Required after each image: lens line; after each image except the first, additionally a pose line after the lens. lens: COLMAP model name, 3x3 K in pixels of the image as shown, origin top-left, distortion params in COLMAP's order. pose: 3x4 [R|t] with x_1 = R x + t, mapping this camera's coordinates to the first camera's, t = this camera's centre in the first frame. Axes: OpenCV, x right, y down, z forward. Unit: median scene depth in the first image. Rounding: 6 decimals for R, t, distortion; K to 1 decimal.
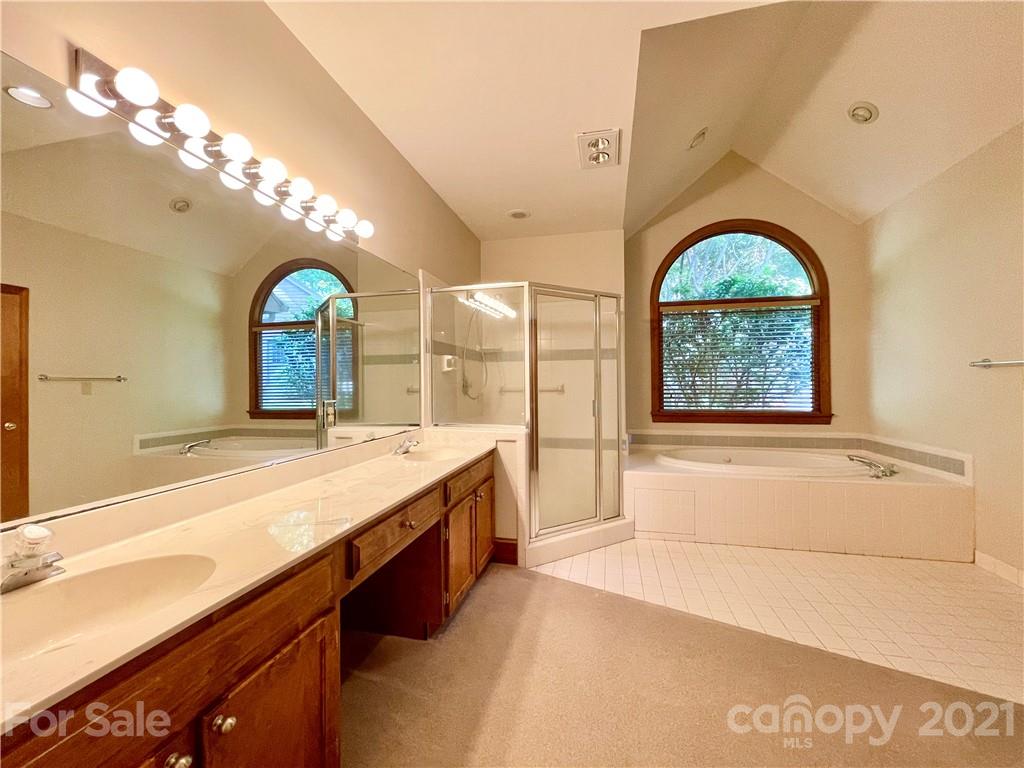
lens RADIAL K [[414.0, 0, 508.8], [0, 414.0, 379.1], [0, 0, 1]] dist [-0.003843, 0.001633]
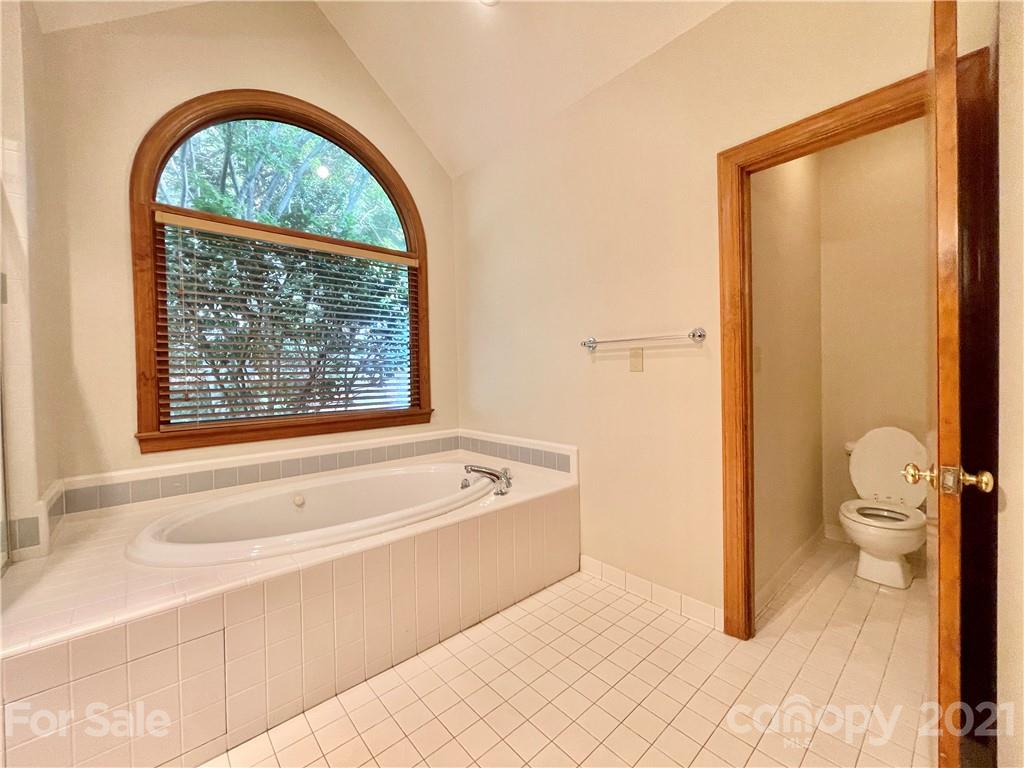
lens RADIAL K [[414.0, 0, 508.4], [0, 414.0, 379.3], [0, 0, 1]] dist [-0.003843, 0.001633]
pose [[0.572538, -0.008710, 0.819832, 0.199961], [0.006581, 0.999960, 0.006027, 0.021229], [-0.819851, 0.001944, 0.572573, 0.381829]]
